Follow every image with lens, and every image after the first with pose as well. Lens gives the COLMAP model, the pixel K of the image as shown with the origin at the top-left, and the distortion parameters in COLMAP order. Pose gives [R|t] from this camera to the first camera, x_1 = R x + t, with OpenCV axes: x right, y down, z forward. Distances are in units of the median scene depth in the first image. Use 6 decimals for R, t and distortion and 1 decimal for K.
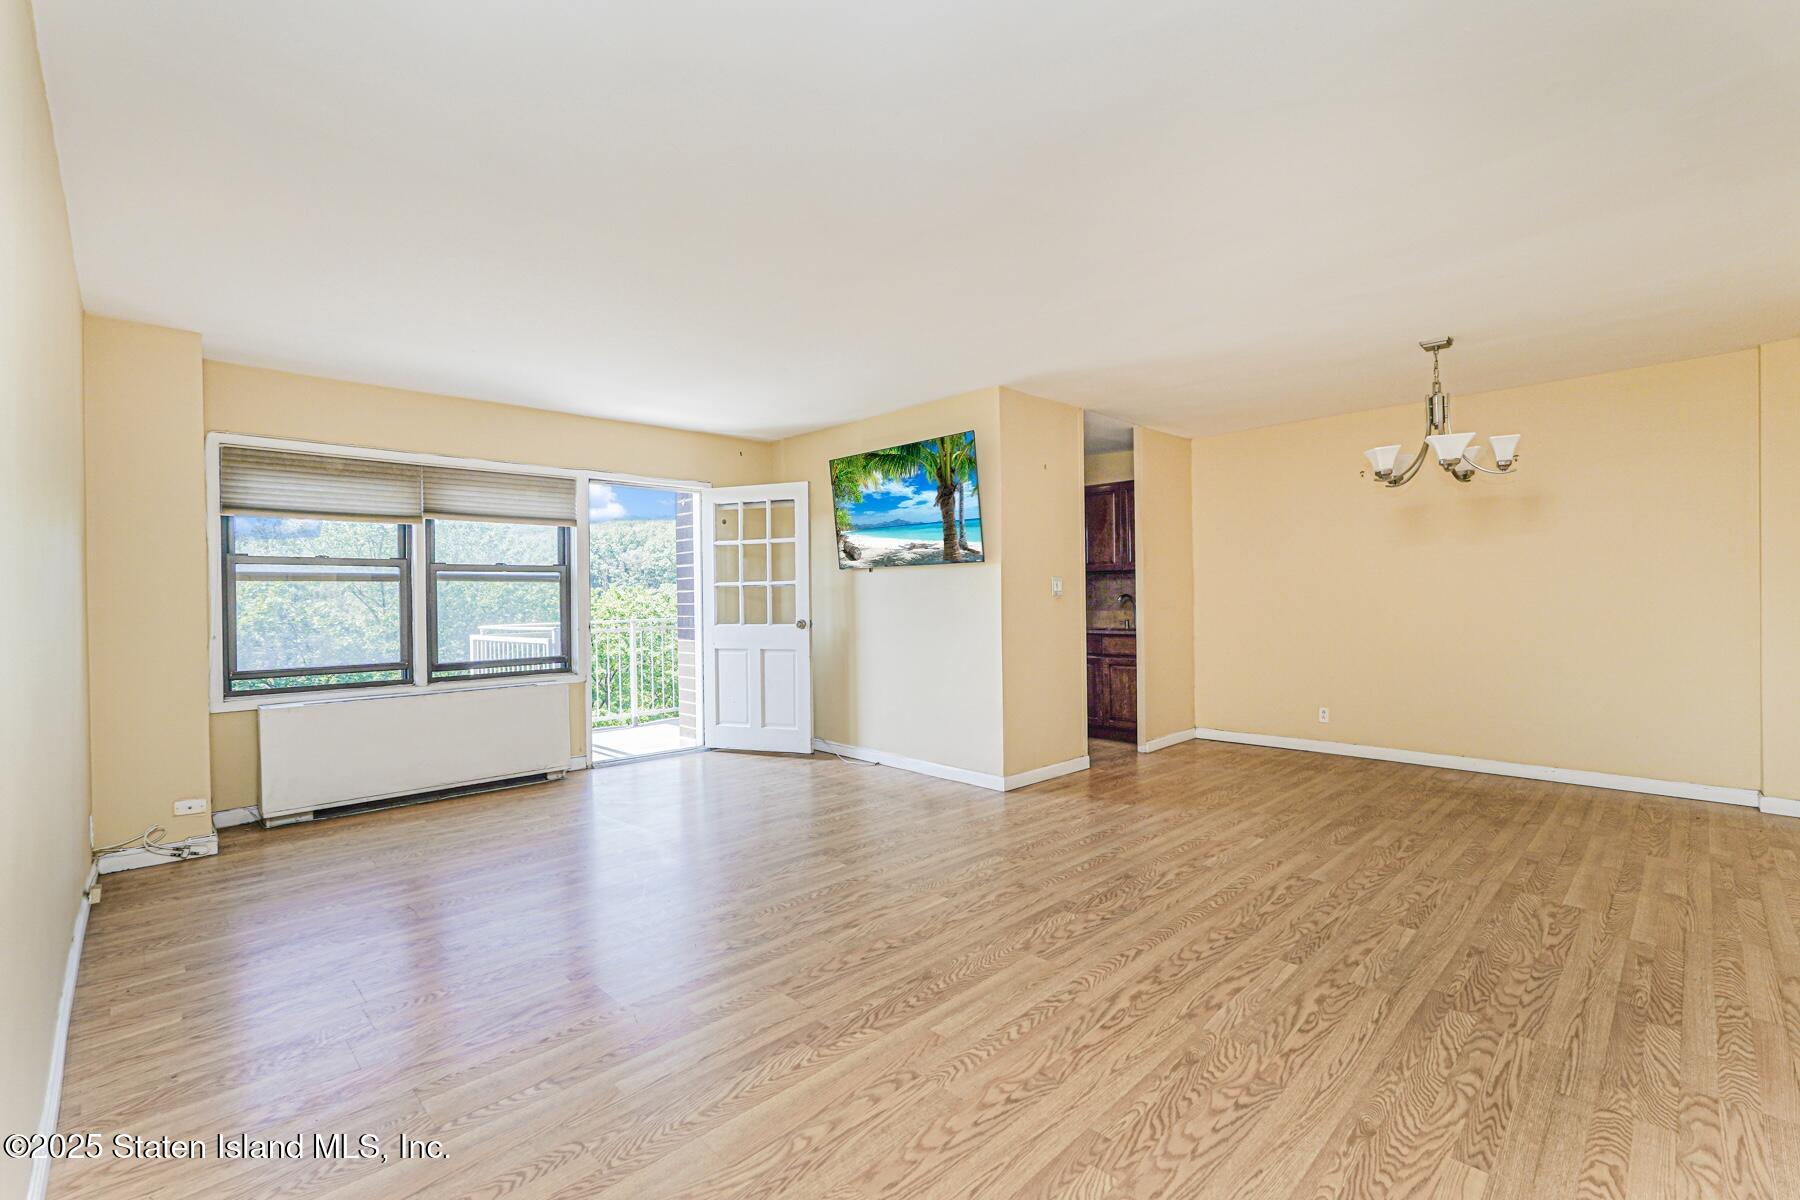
lens RADIAL K [[794.8, 0, 903.2], [0, 794.8, 602.0], [0, 0, 1]] dist [-0.017704, 0.010844]
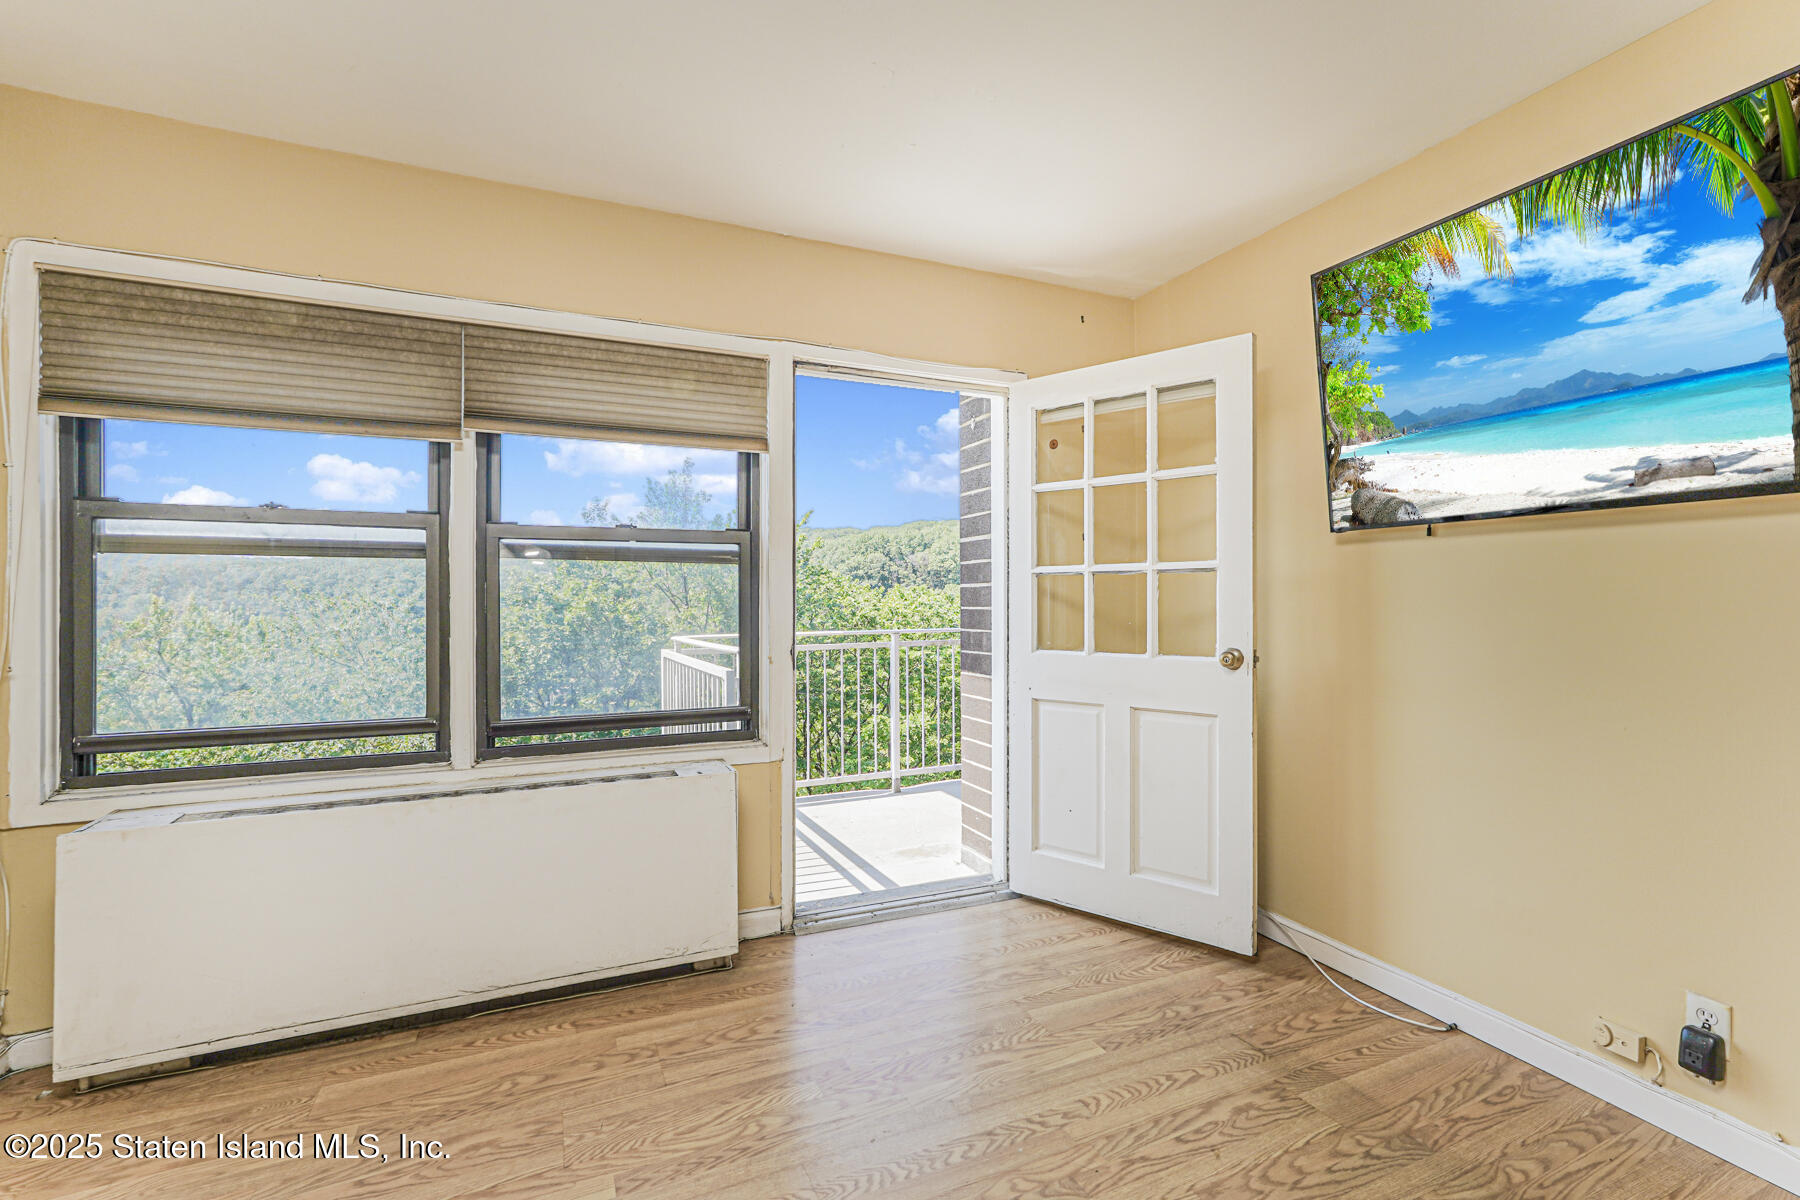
lens RADIAL K [[792.4, 0, 901.5], [0, 792.4, 600.5], [0, 0, 1]] dist [-0.016059, 0.000181]
pose [[0.938488, 0.010992, -0.345136, -0.203848], [-0.012388, 0.999922, -0.001838, -0.001934], [0.345089, 0.006000, 0.938551, 0.718377]]
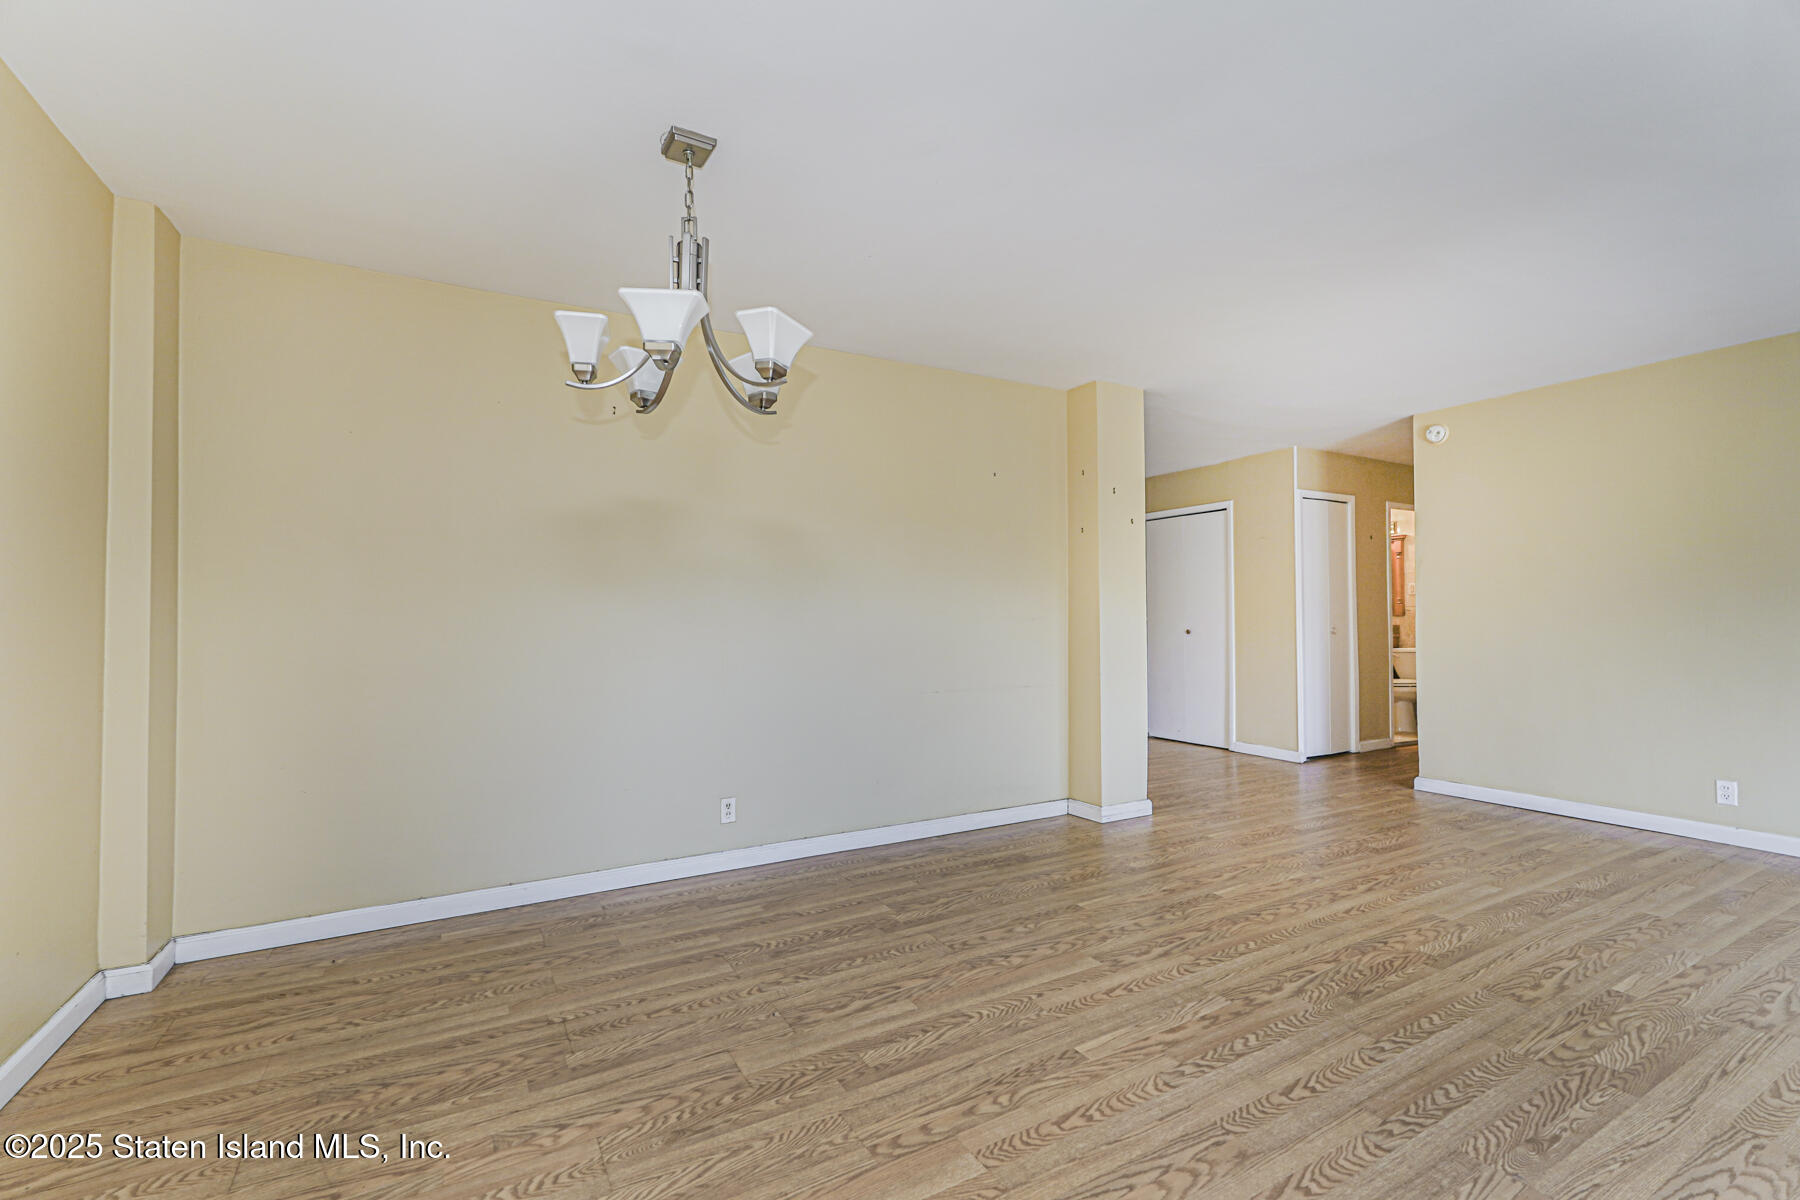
lens RADIAL K [[792.5, 0, 902.7], [0, 792.5, 602.1], [0, 0, 1]] dist [-0.018508, 0.011830]
pose [[-0.966202, 0.021996, 0.256845, 0.379858], [0.018175, 0.999686, -0.017239, -0.003712], [-0.257144, -0.011988, -0.966299, 1.400724]]
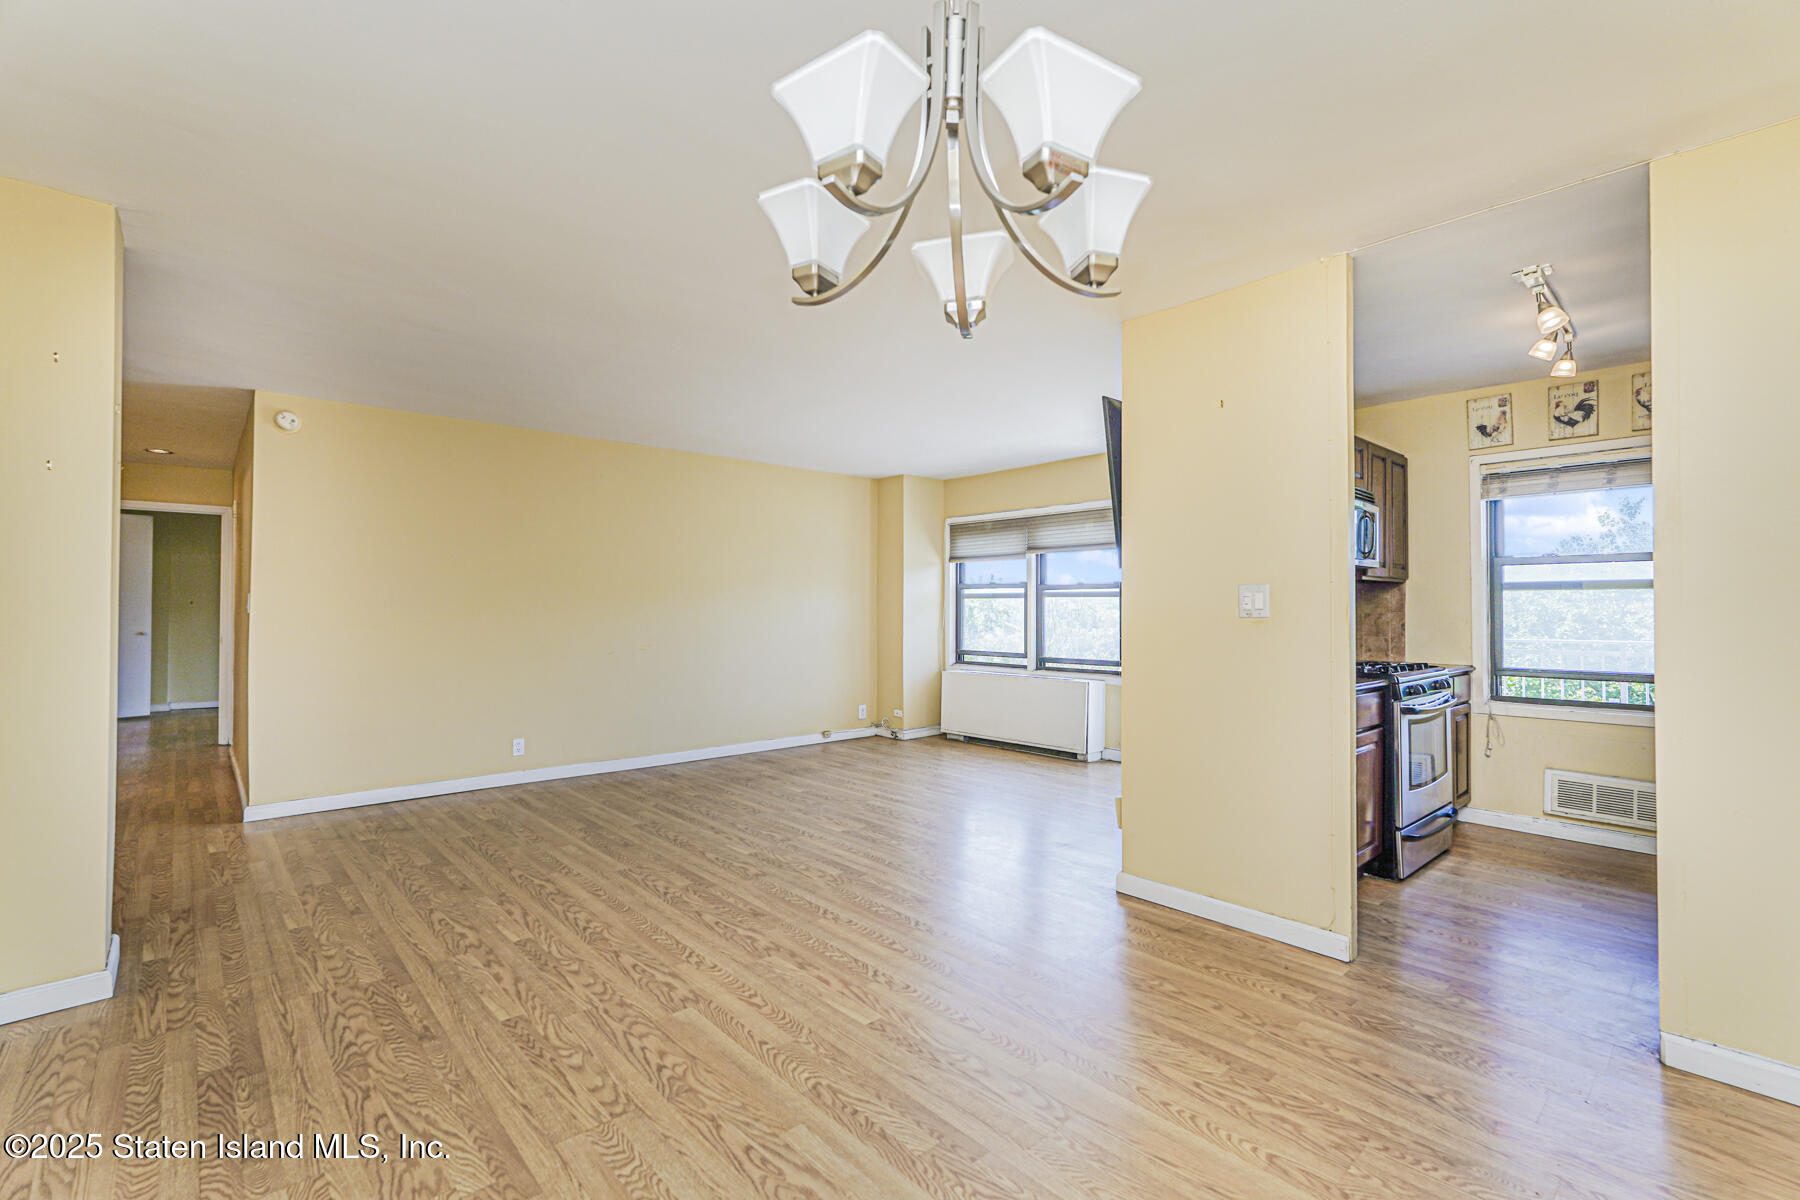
lens RADIAL K [[792.5, 0, 902.7], [0, 792.5, 602.1], [0, 0, 1]] dist [-0.018508, 0.011830]
pose [[-0.039523, 0.001536, -0.999217, 0.947690], [-0.006301, 0.999979, 0.001786, -0.022510], [0.999199, 0.006366, -0.039512, 0.939801]]
